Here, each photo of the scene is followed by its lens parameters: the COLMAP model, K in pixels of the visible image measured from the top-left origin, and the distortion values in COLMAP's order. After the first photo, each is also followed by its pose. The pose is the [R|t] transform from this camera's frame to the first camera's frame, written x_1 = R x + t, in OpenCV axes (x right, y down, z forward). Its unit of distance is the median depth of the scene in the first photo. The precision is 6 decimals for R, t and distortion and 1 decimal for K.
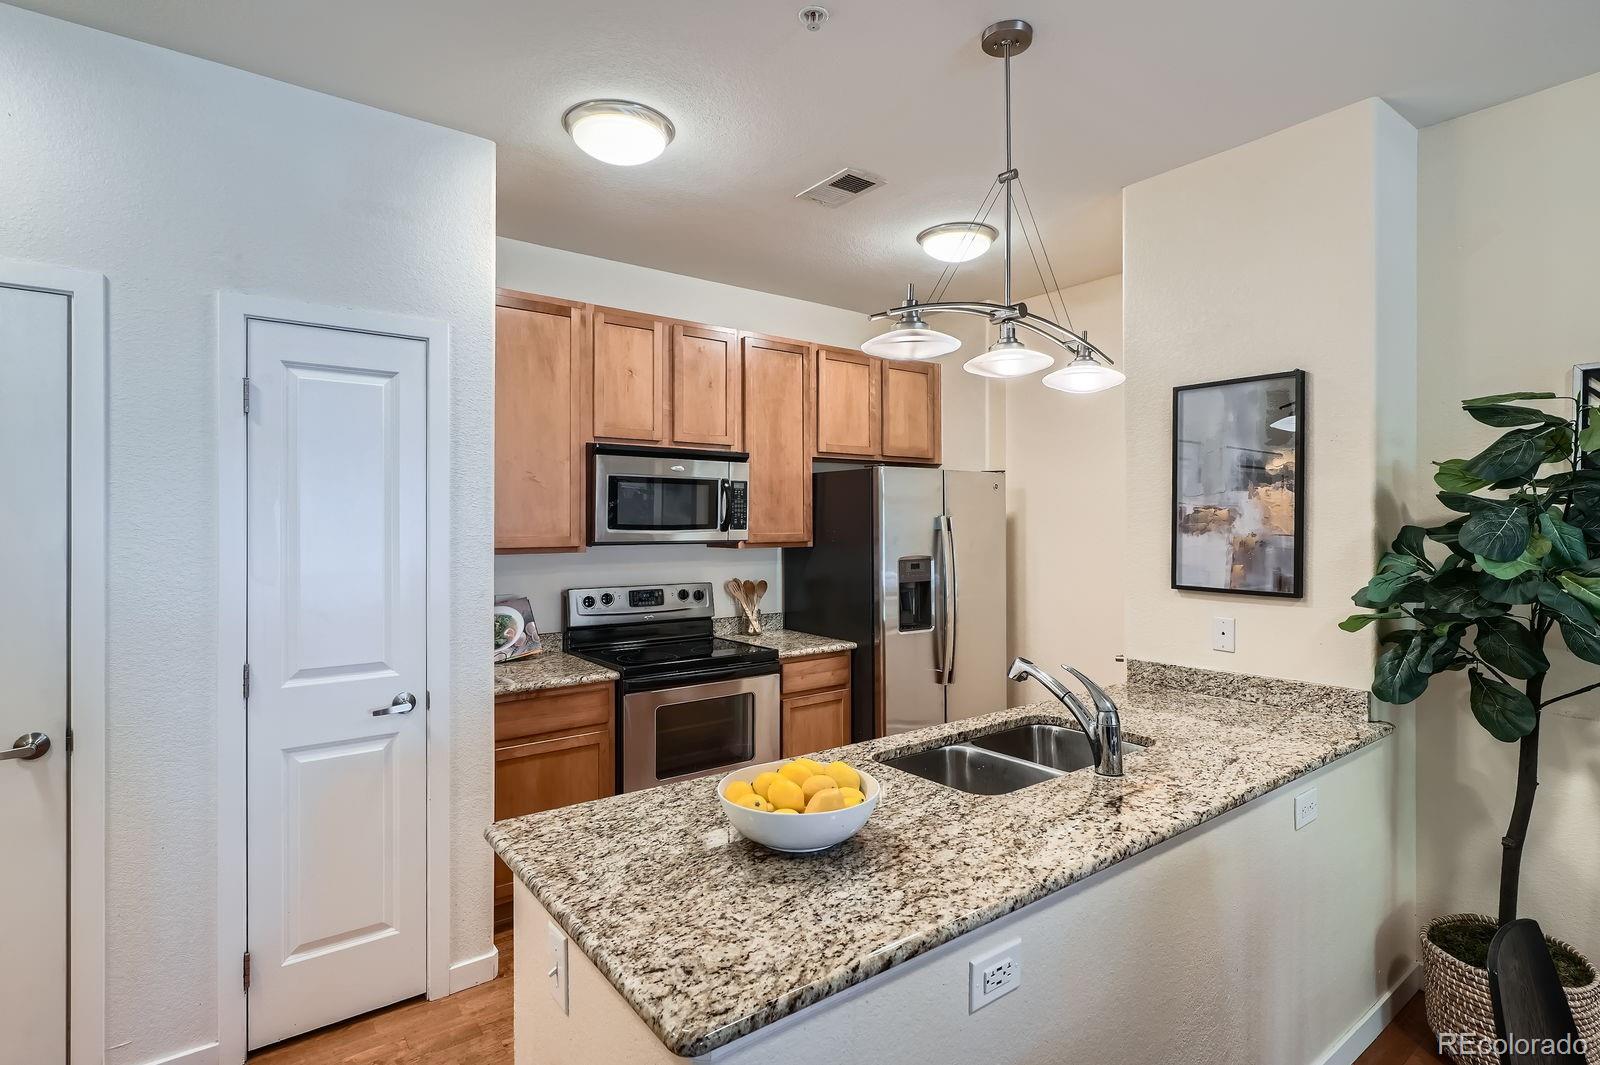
lens RADIAL K [[782.4, 0, 800.3], [0, 782.4, 523.8], [0, 0, 1]] dist [0.001835, -0.000331]
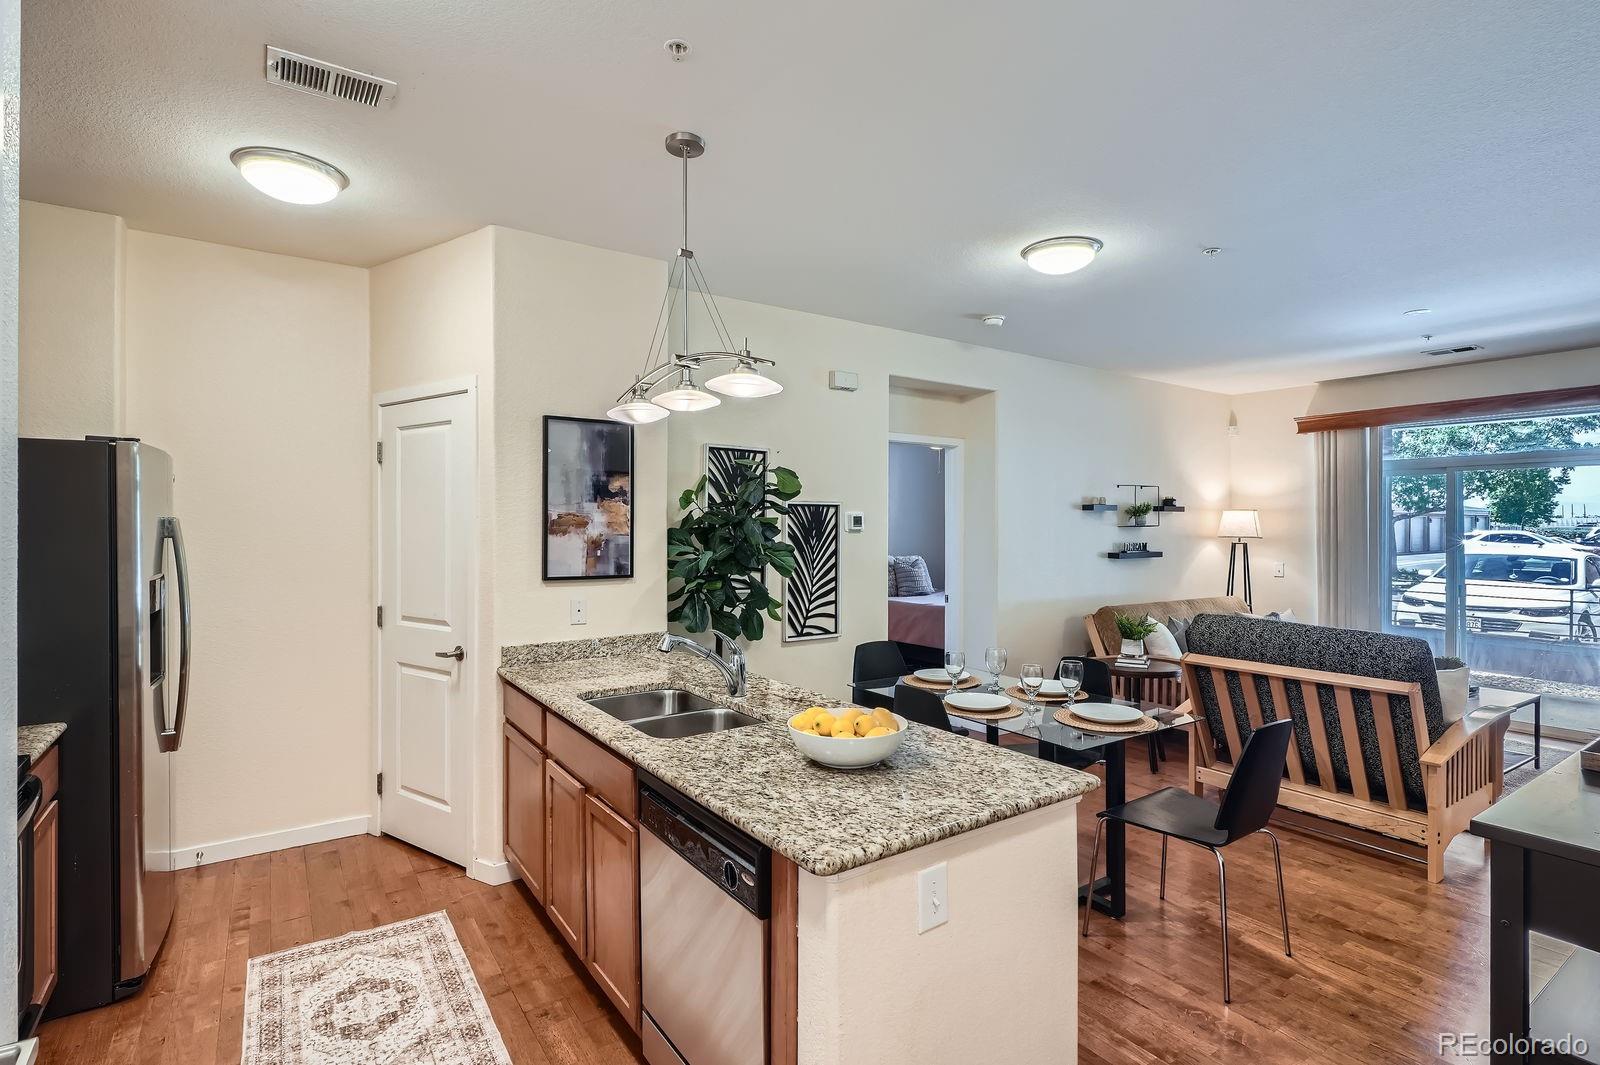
lens RADIAL K [[782.4, 0, 802.0], [0, 782.4, 529.8], [0, 0, 1]] dist [0.001835, -0.000331]
pose [[0.036072, -0.003630, 0.999343, -0.790292], [0.003125, 0.999989, 0.003519, 0.000928], [-0.999344, 0.002996, 0.036083, 0.606976]]
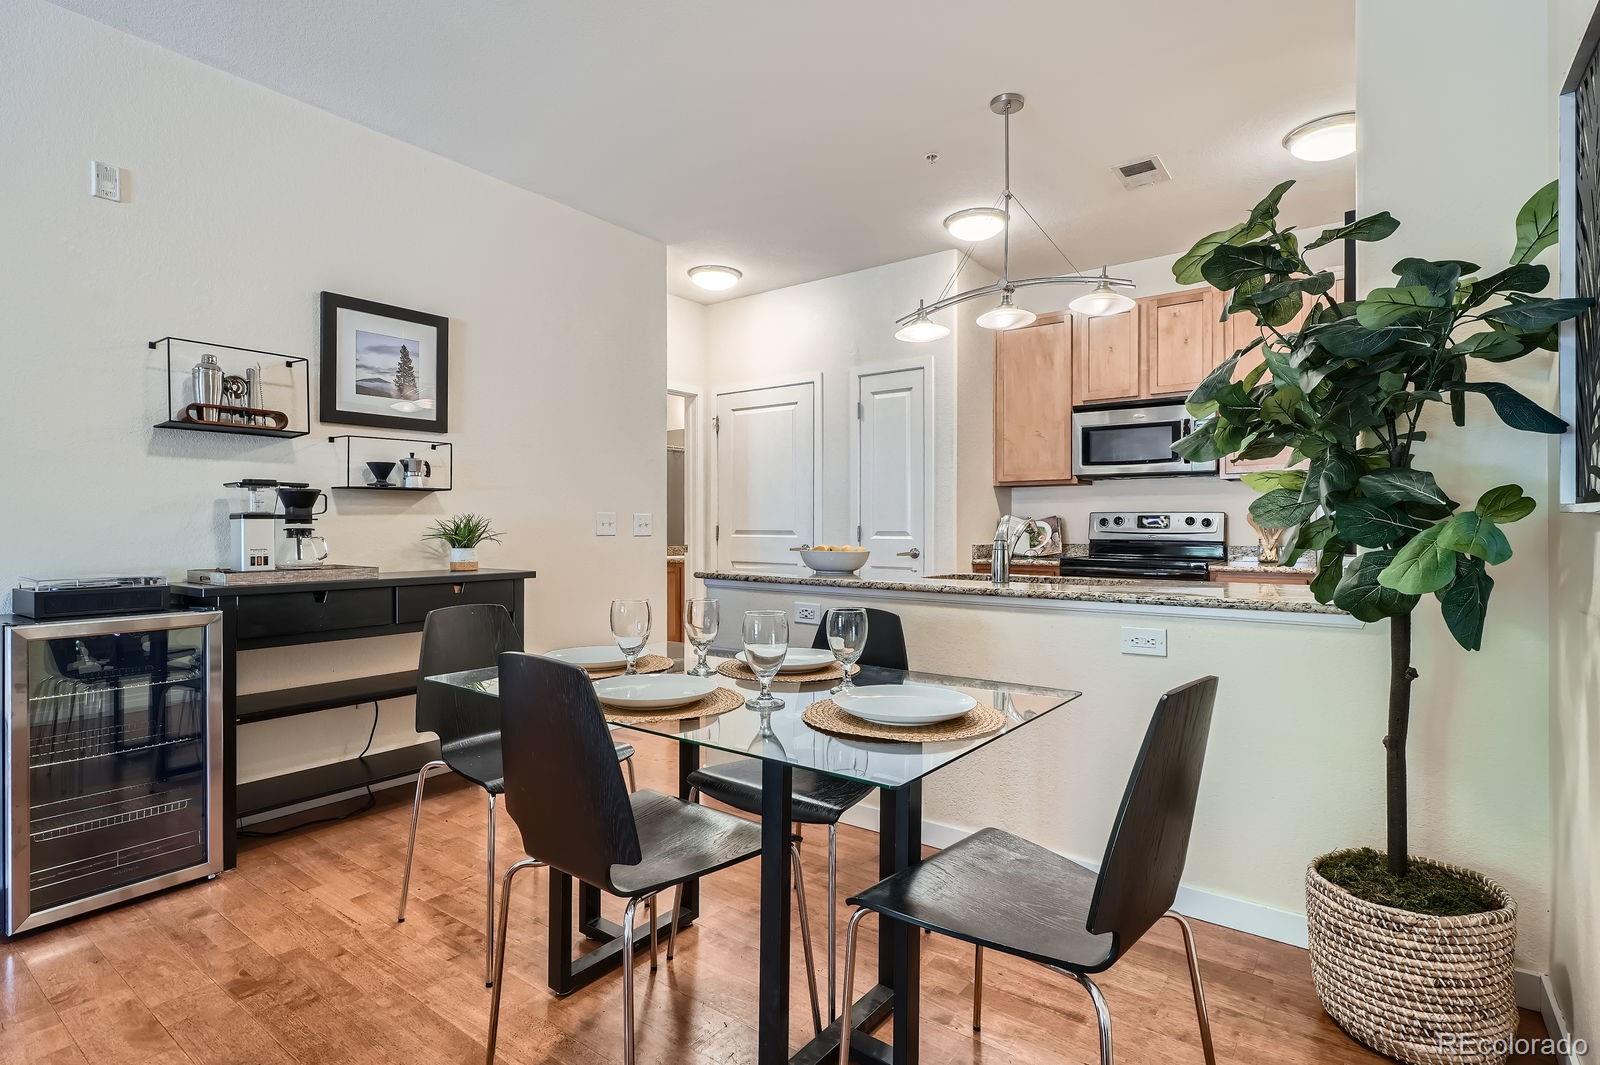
lens RADIAL K [[782.4, 0, 799.3], [0, 782.4, 528.5], [0, 0, 1]] dist [0.001835, -0.000331]
pose [[0.284061, 0.003233, -0.958801, 1.376342], [-0.004656, 0.999987, 0.001992, 0.171567], [0.958795, 0.003899, 0.284073, 0.161468]]
